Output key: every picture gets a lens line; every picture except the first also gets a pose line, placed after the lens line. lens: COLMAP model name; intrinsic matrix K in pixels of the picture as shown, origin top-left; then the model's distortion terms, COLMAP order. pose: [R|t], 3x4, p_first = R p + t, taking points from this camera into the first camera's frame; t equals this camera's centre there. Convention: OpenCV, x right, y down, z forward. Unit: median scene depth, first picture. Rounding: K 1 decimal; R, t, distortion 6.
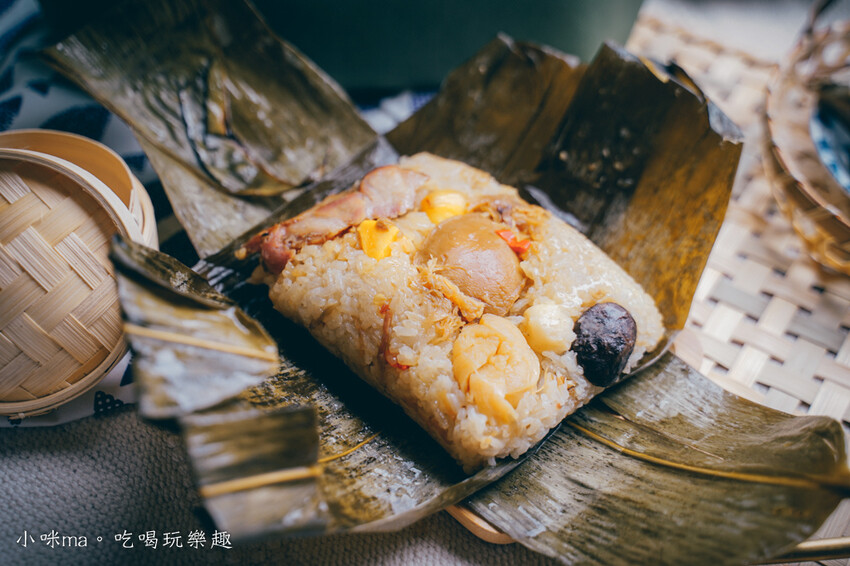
lens RADIAL K [[1169.8, 0, 426.0], [0, 1169.8, 284.9], [0, 0, 1]] dist [0.087310, 0.000000]
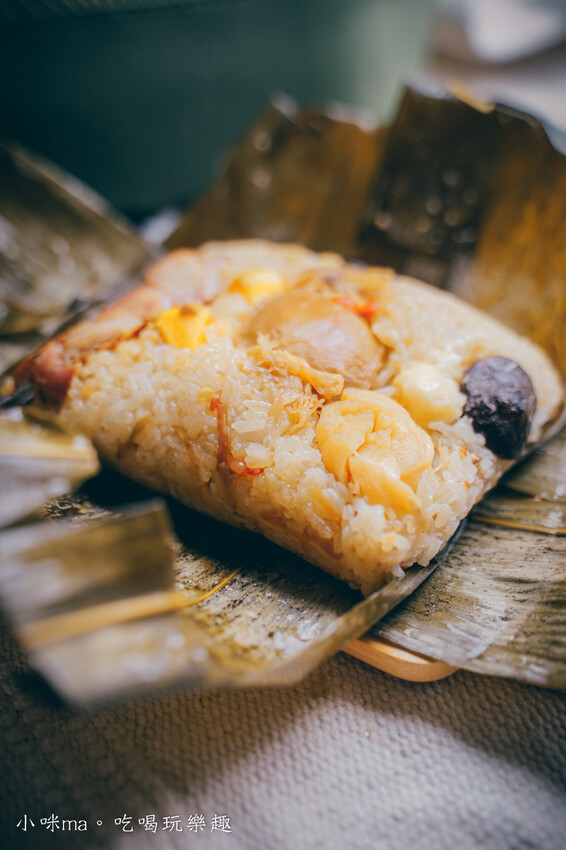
lens RADIAL K [[1169.8, 0, 287.6], [0, 1169.8, 423.5], [0, 0, 1]] dist [0.087310, 0.000000]
pose [[0.977653, -0.177158, 0.113176, -0.076436], [0.190044, 0.974953, -0.115539, 0.127221], [-0.089873, 0.134466, 0.986834, 0.254104]]
